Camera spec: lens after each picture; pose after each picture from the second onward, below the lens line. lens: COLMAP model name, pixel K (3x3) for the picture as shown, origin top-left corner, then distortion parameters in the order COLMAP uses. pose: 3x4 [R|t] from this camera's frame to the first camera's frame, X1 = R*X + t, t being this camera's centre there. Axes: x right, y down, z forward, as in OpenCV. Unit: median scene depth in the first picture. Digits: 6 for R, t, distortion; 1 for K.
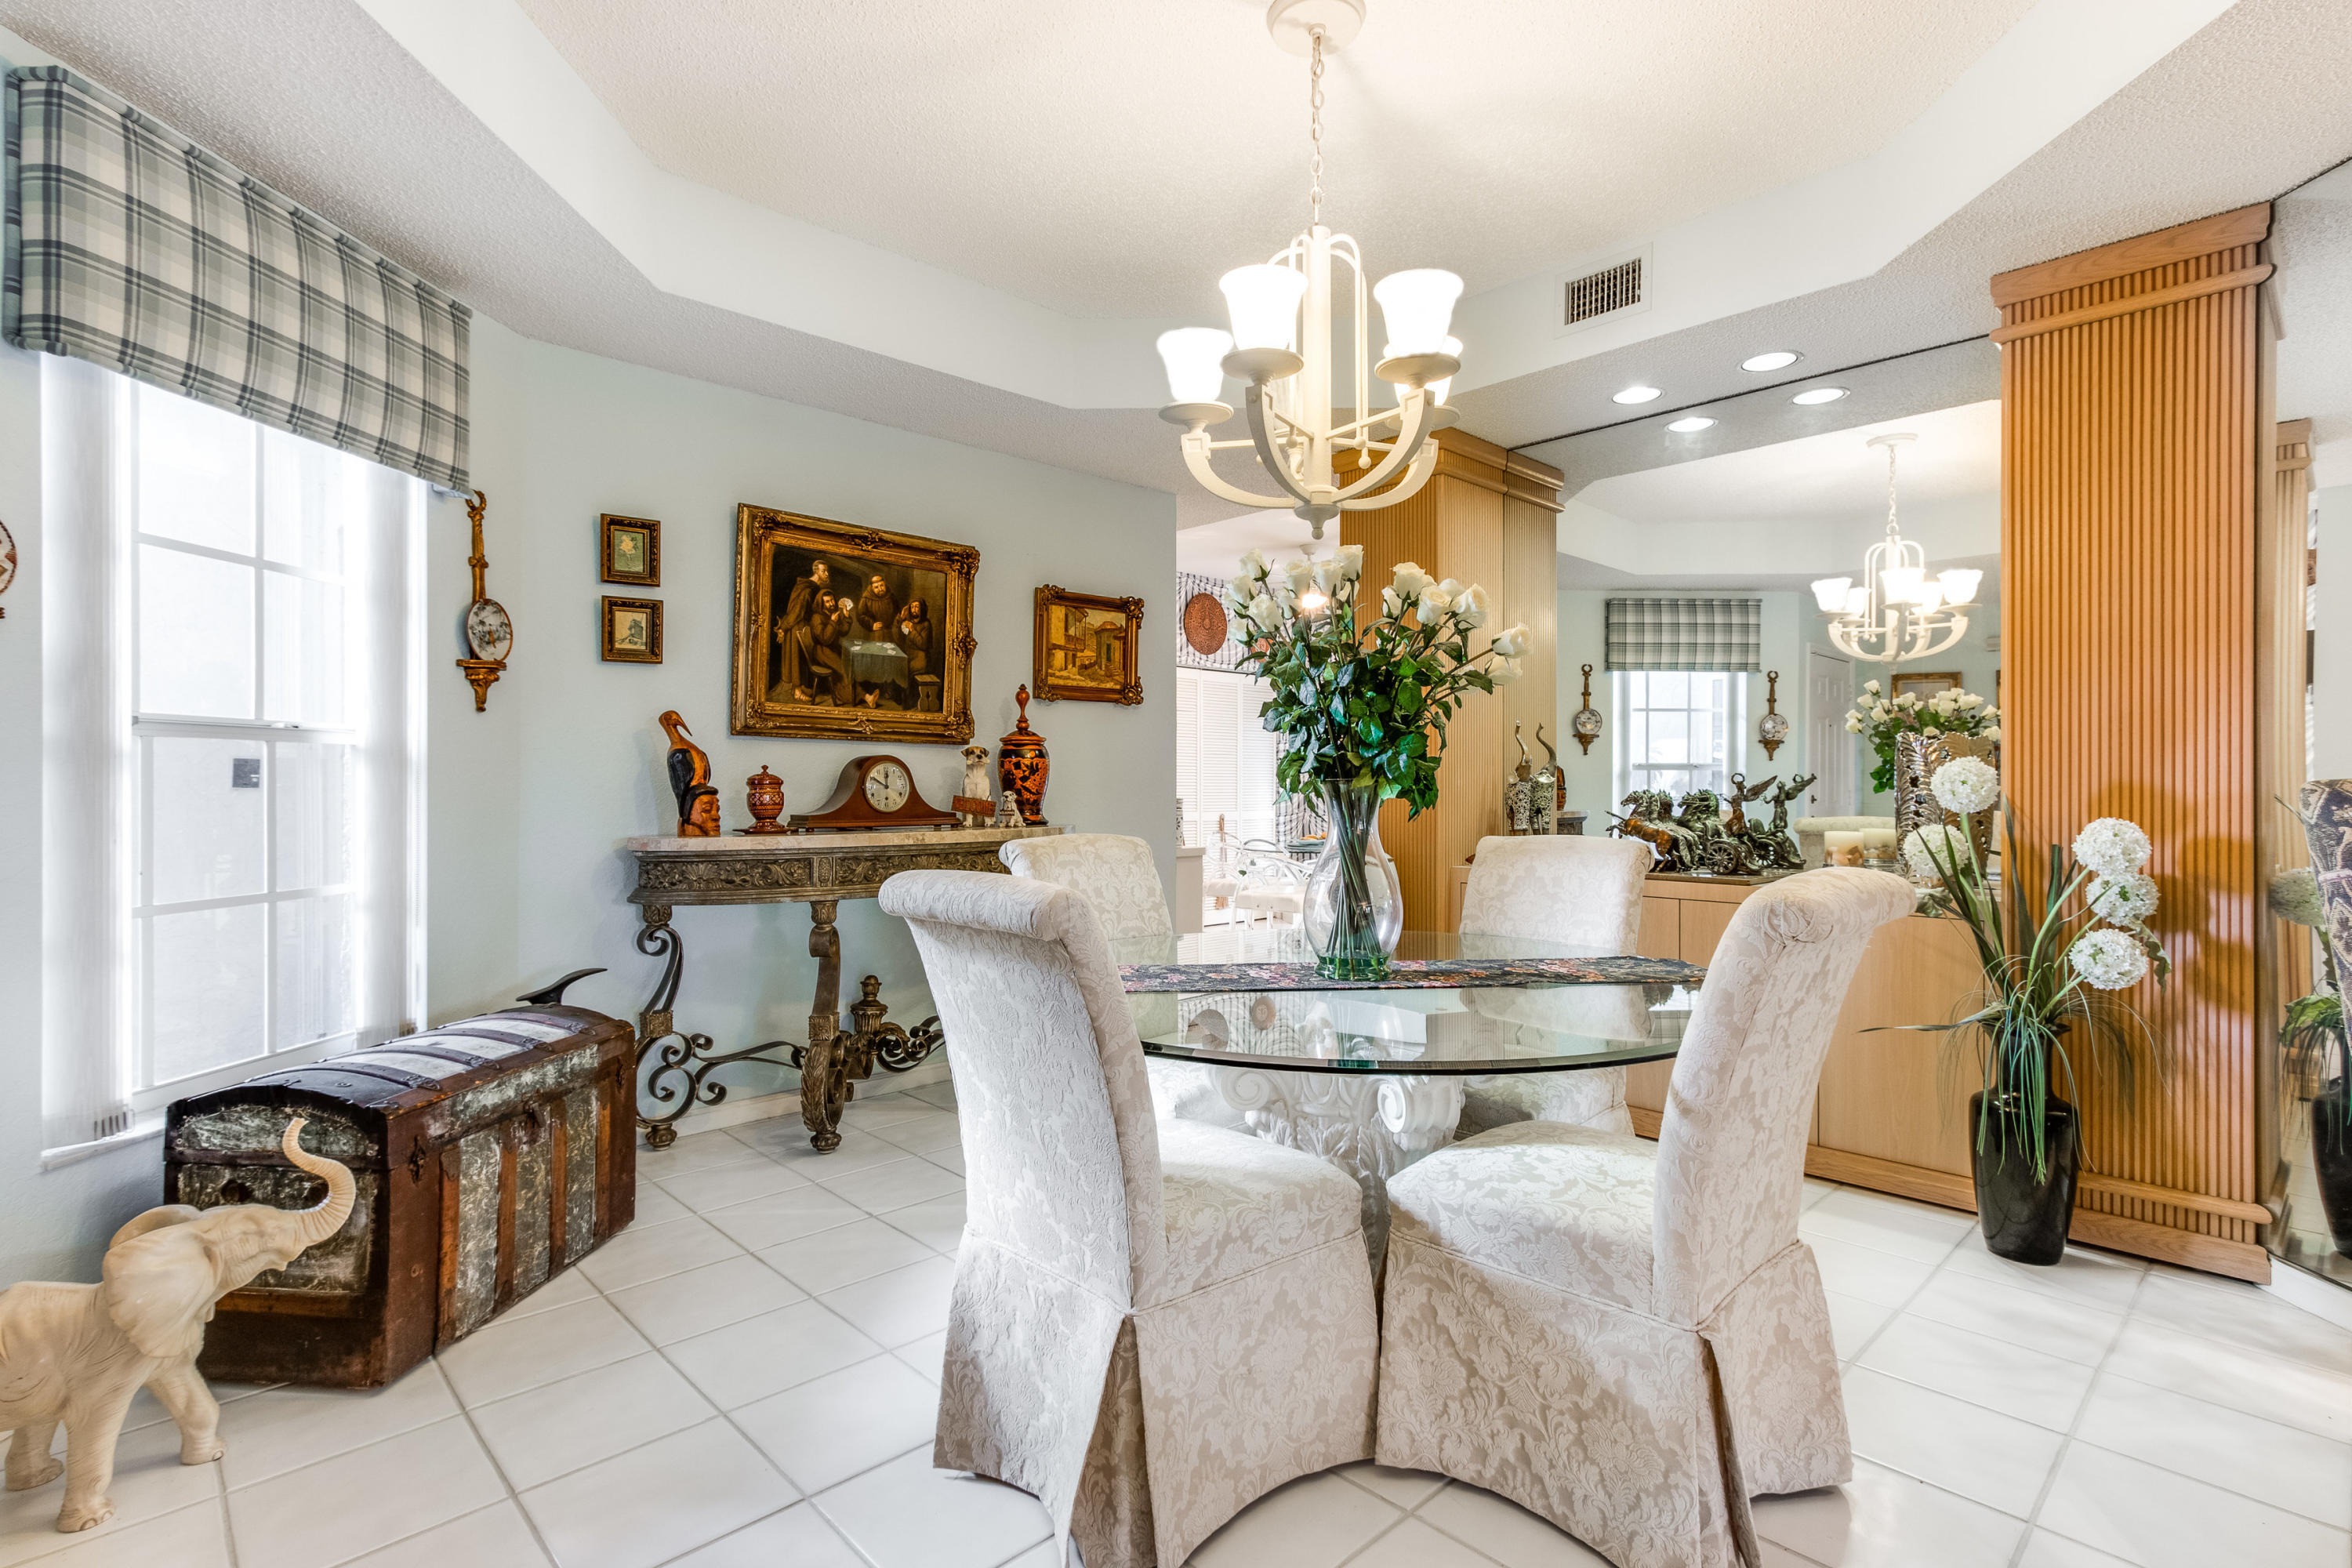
lens RADIAL K [[1122.8, 0, 1176.0], [0, 1122.8, 784.0], [0, 0, 1]] dist [-0.000893, 0.002101]
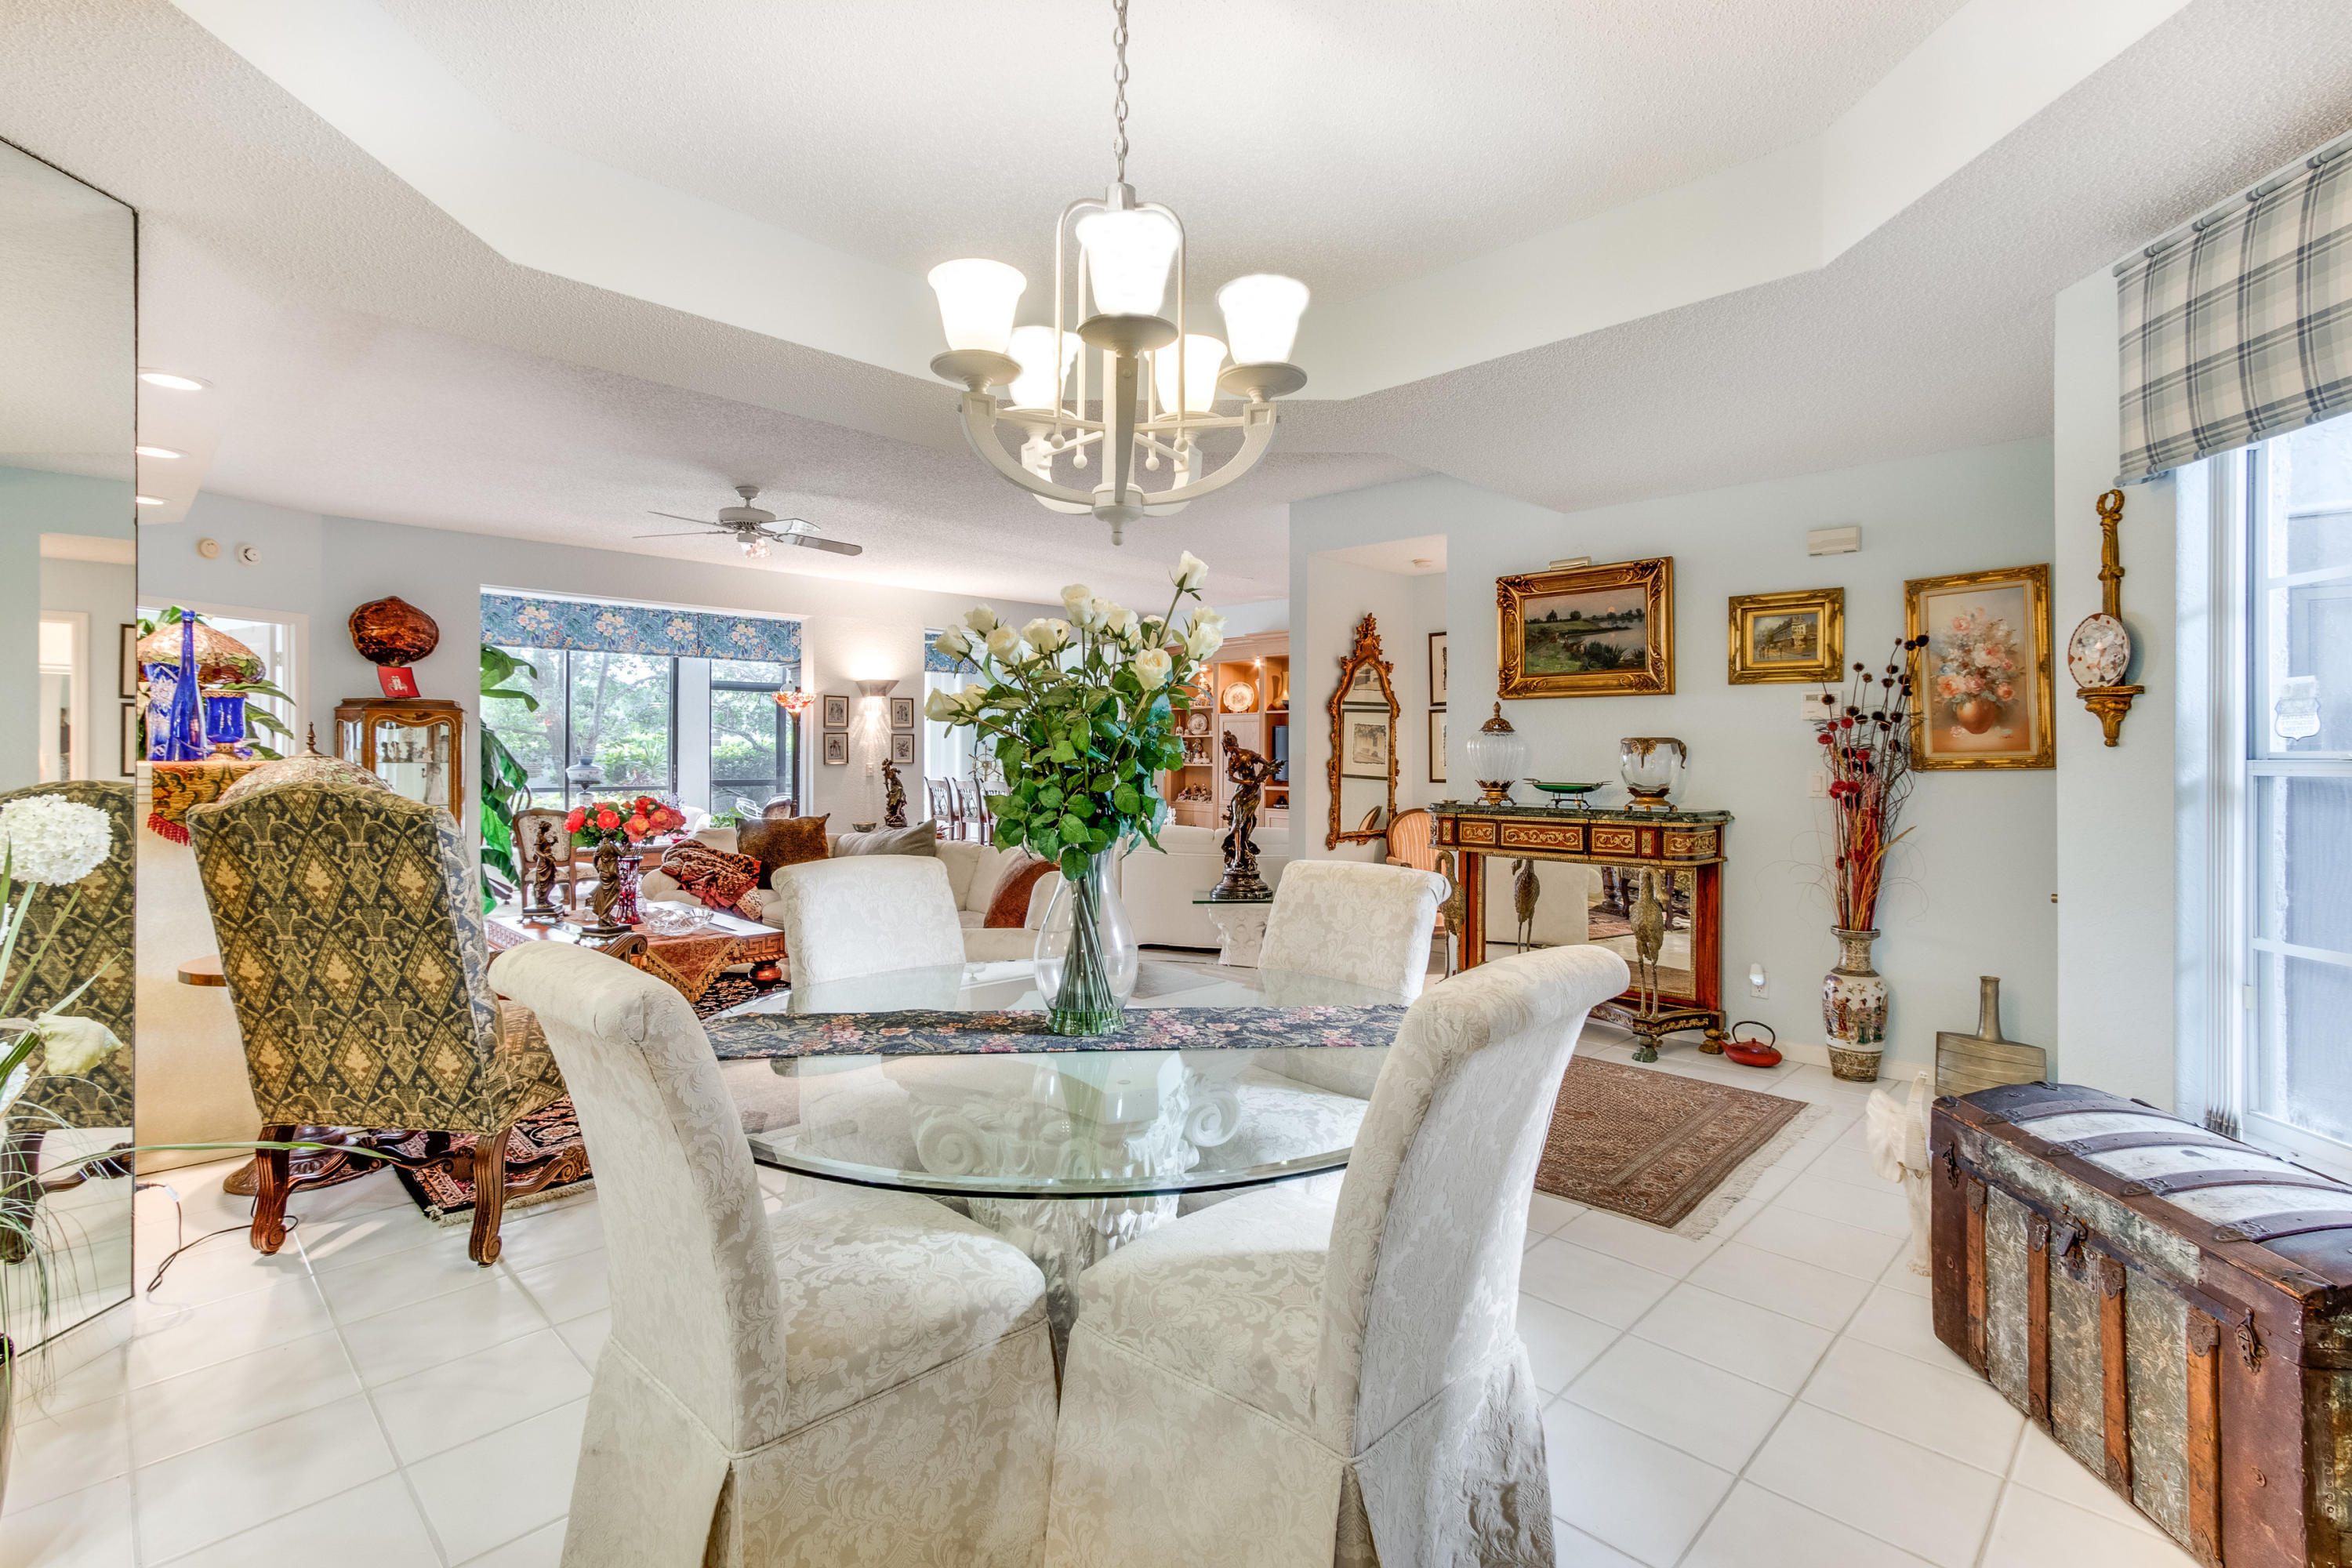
lens RADIAL K [[1101.2, 0, 1178.8], [0, 1101.2, 758.1], [0, 0, 1]] dist [-0.001413, 0.003783]
pose [[-0.999349, -0.003469, -0.035920, 0.073132], [-0.003542, 0.999992, 0.001962, -0.037743], [0.035913, 0.002088, -0.999353, 1.258464]]
